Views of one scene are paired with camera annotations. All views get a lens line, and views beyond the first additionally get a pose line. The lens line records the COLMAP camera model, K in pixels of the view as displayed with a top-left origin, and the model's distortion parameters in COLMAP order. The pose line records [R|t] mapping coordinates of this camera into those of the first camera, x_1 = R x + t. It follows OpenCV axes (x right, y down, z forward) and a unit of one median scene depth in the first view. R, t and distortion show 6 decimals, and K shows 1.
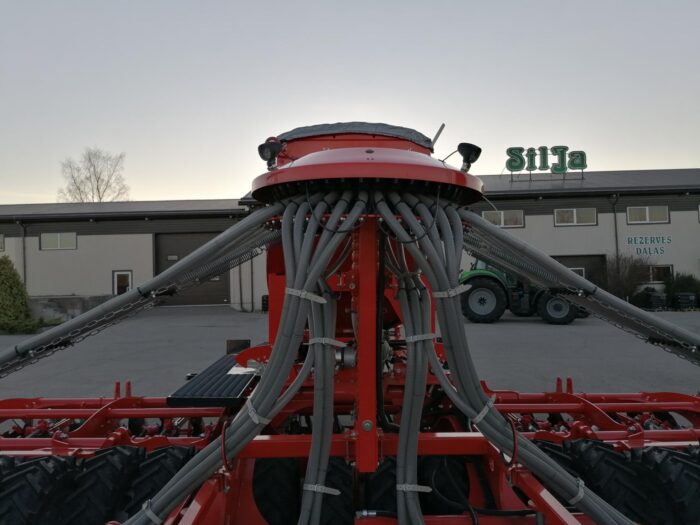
lens RADIAL K [[529.8, 0, 349.8], [0, 529.8, 259.6], [0, 0, 1]] dist [0.100803, -0.132365]
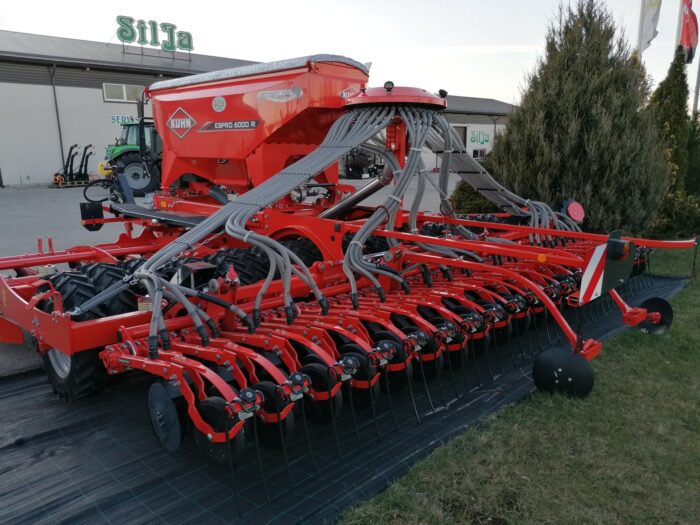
lens RADIAL K [[529.8, 0, 349.8], [0, 529.8, 259.6], [0, 0, 1]] dist [0.100803, -0.132365]
pose [[0.716867, -0.123805, 0.686130, -0.137650], [-0.031793, 0.977279, 0.209557, 0.003066], [-0.696485, -0.172038, 0.696643, -0.040200]]
